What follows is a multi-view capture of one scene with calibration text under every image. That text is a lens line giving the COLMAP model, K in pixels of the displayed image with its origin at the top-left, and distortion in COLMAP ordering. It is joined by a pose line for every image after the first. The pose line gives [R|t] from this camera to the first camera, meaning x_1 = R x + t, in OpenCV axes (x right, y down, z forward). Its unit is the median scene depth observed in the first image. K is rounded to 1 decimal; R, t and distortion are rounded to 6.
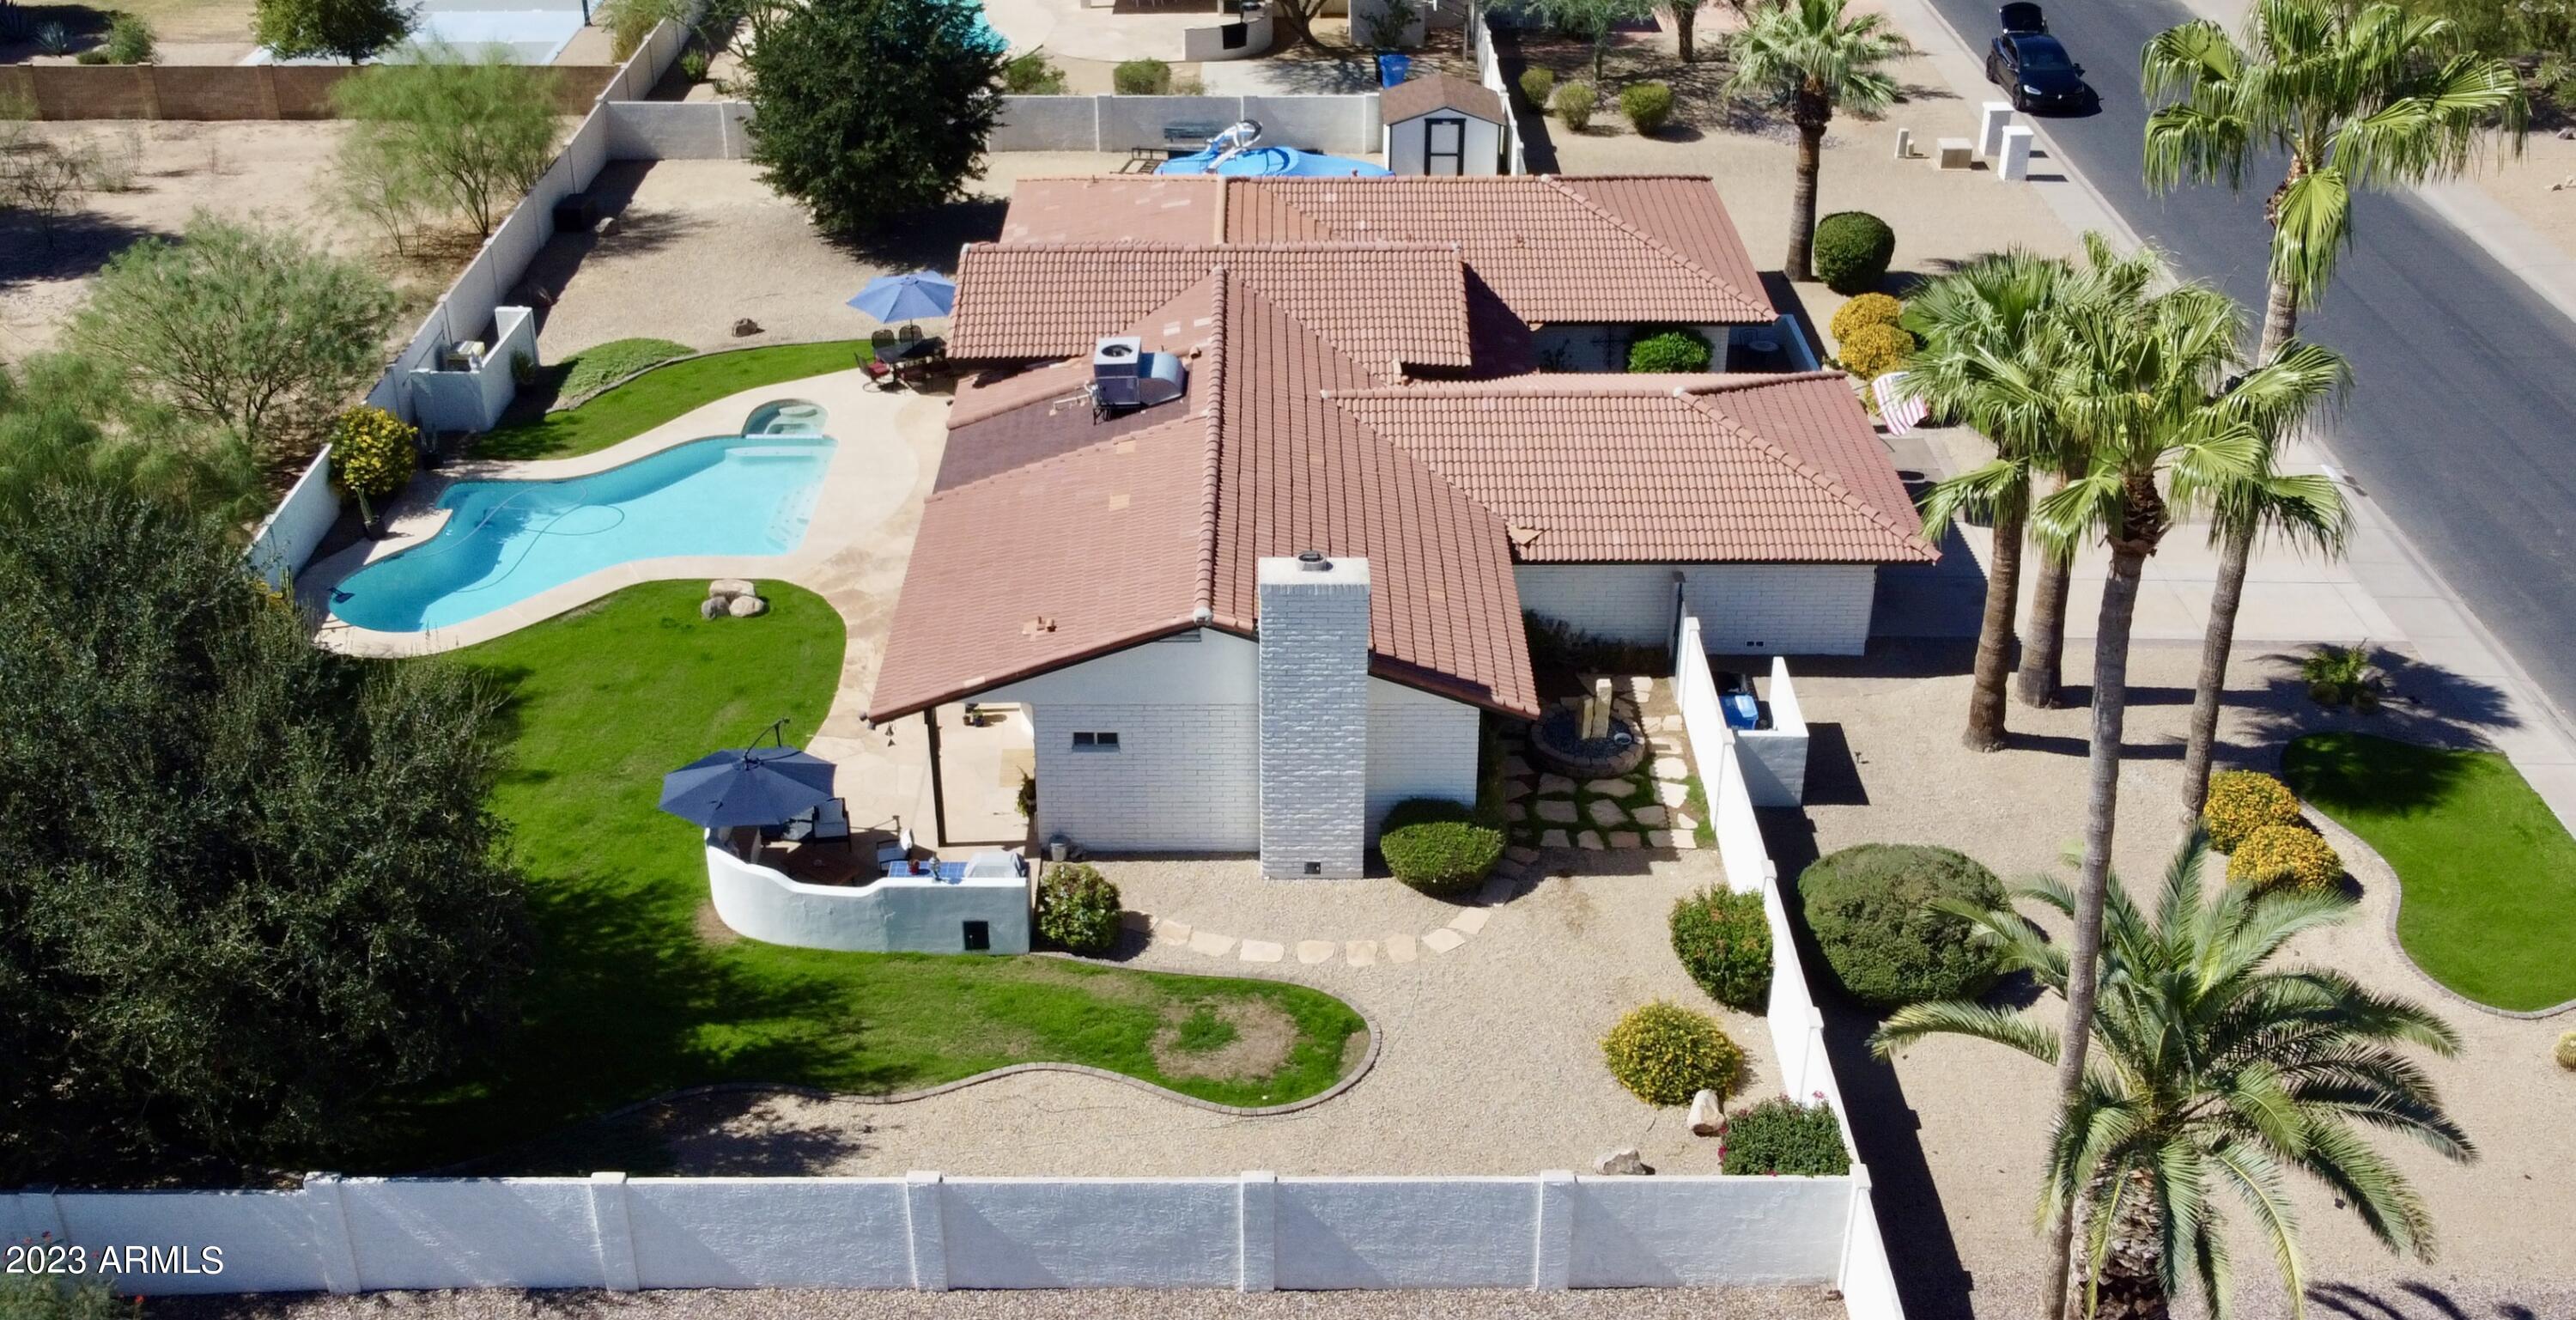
lens RADIAL K [[2417.3, 0, 1288.0], [0, 2417.3, 660.0], [0, 0, 1]] dist [-0.010103, 0.008442]
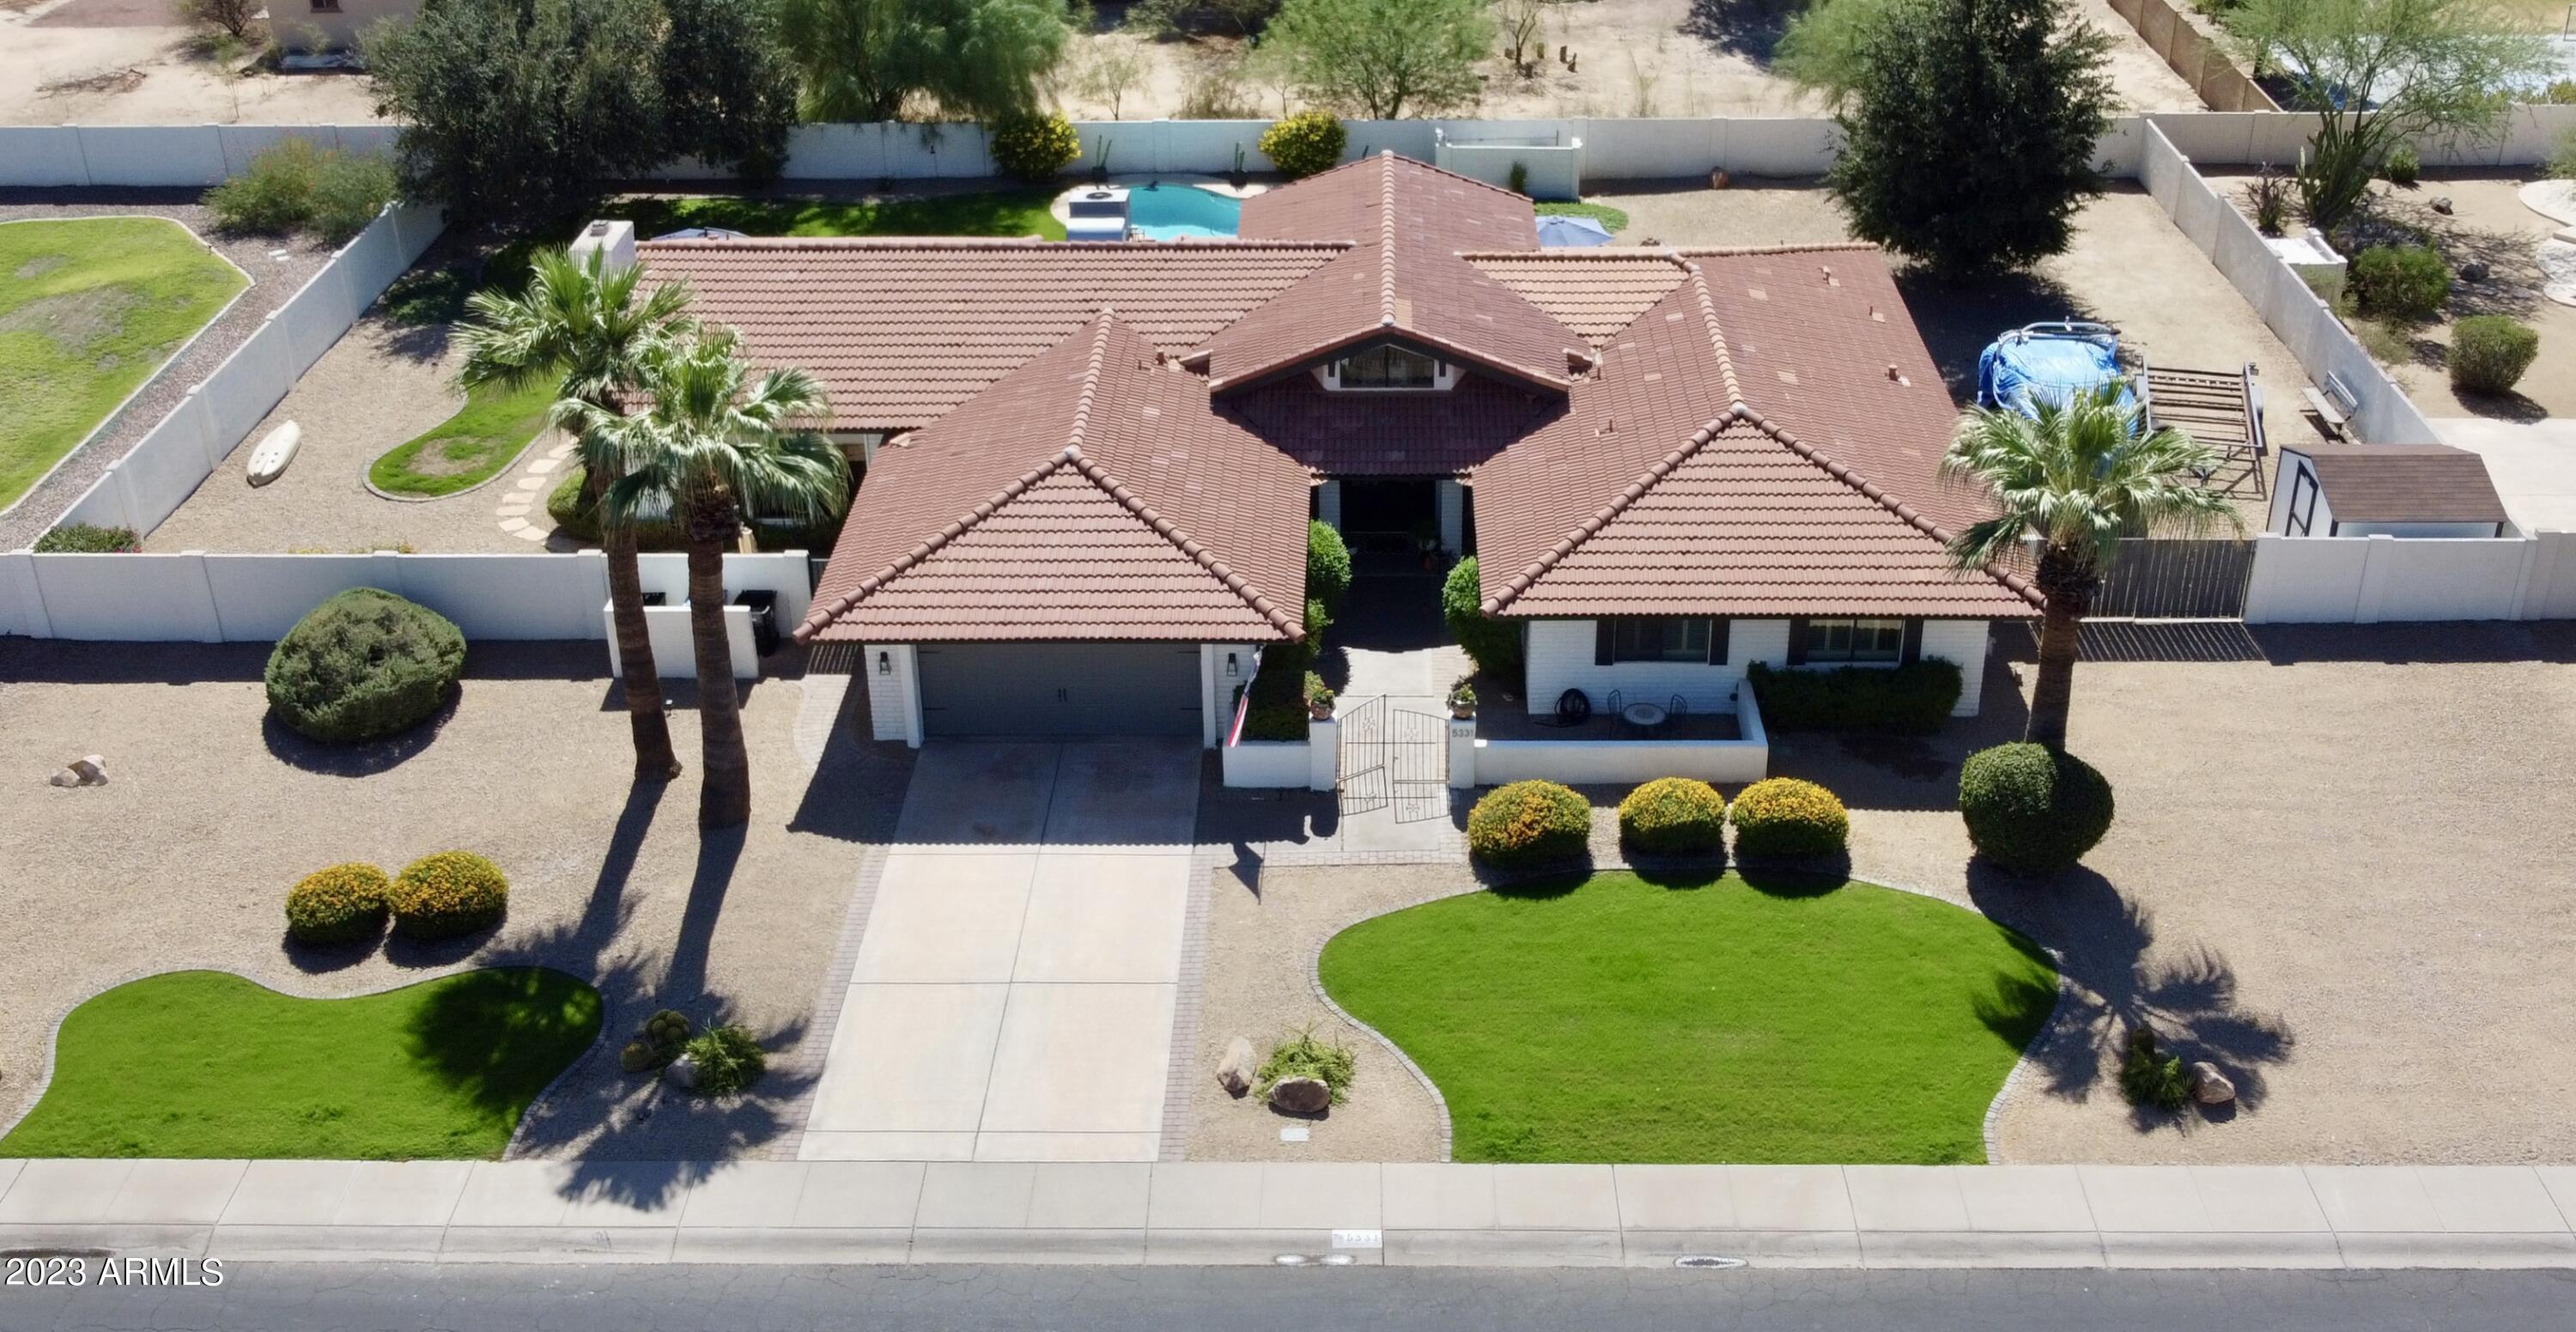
lens RADIAL K [[2491.8, 0, 1350.5], [0, 2491.8, 662.0], [0, 0, 1]] dist [0.009332, -0.003476]
pose [[-0.018634, 0.490886, -0.871025, 1.100265], [-0.490590, 0.754604, 0.435769, -0.553775], [0.871191, 0.435436, 0.226762, 0.969941]]
